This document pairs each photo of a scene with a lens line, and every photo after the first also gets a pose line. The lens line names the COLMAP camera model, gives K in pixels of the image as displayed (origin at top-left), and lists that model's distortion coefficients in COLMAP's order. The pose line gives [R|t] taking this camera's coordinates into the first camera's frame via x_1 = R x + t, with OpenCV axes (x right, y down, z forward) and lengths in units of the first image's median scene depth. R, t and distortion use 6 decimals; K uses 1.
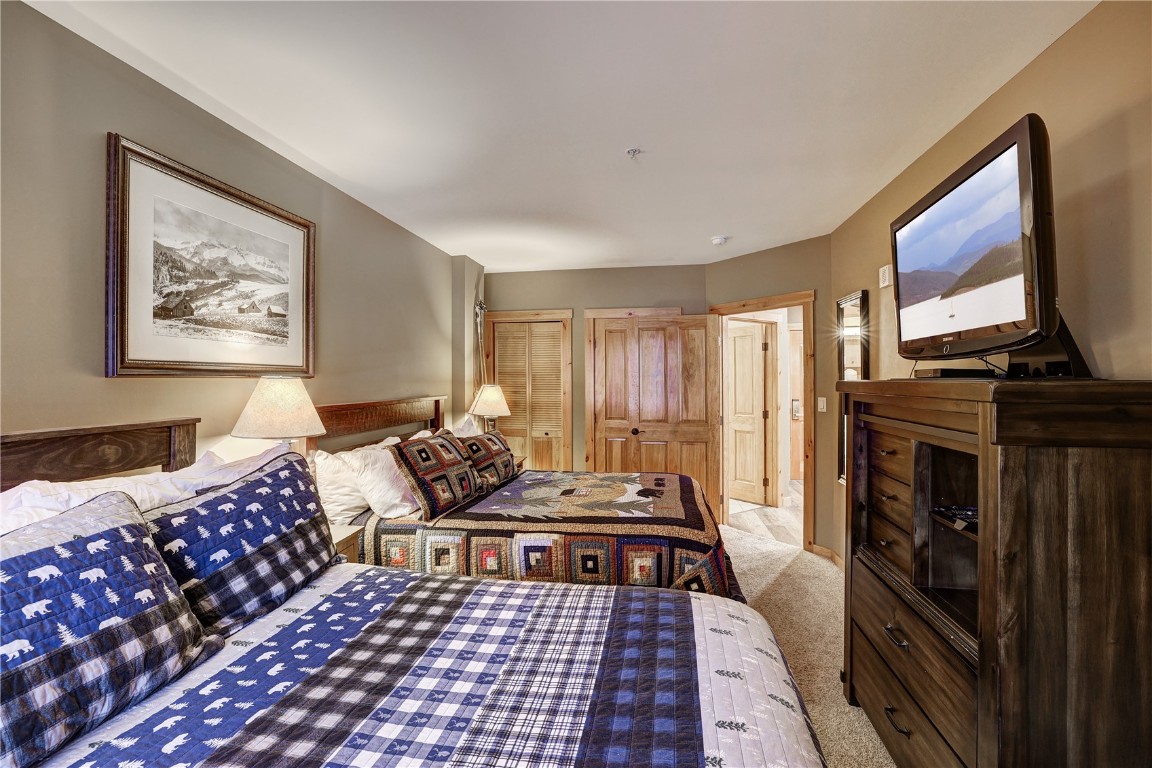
lens RADIAL K [[497.9, 0, 573.3], [0, 497.9, 382.7], [0, 0, 1]] dist [-0.039666, 0.013200]
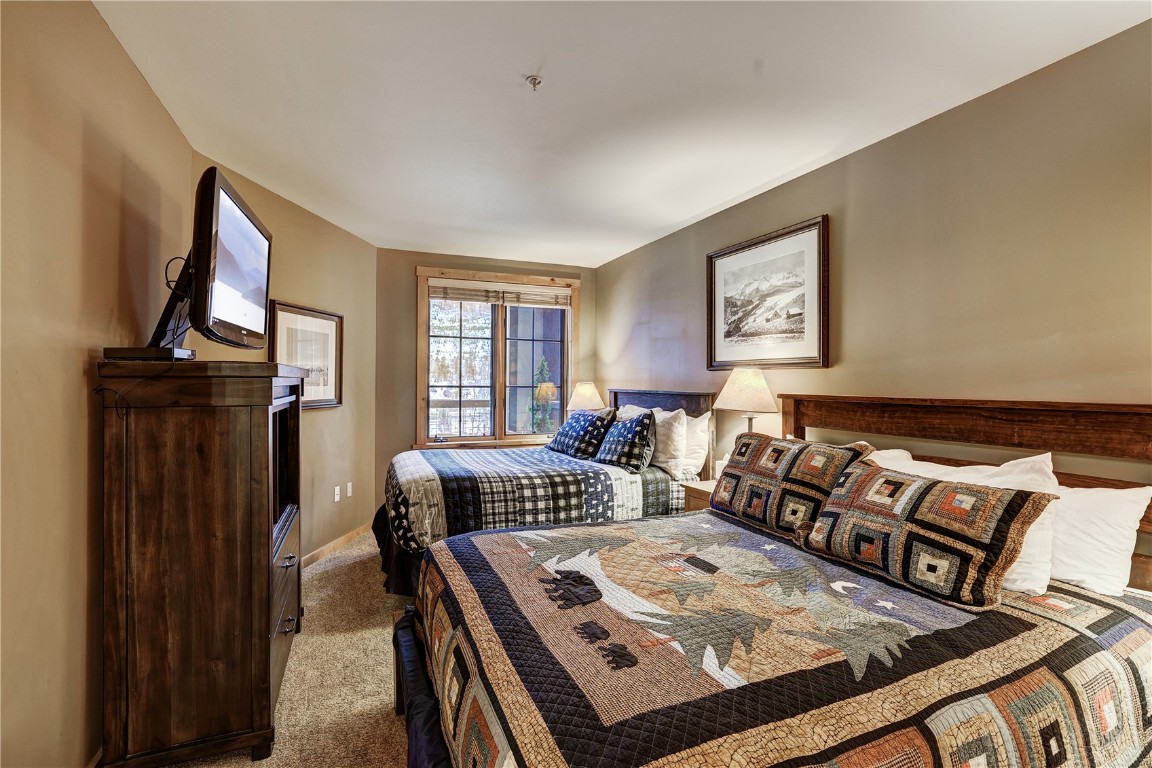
lens RADIAL K [[520.4, 0, 572.6], [0, 520.4, 375.2], [0, 0, 1]] dist [-0.034738, 0.009562]
pose [[-0.836395, 0.003782, -0.548114, 0.606958], [0.002794, 0.999993, 0.002638, 0.001801], [0.548120, 0.000675, -0.836400, 1.999810]]
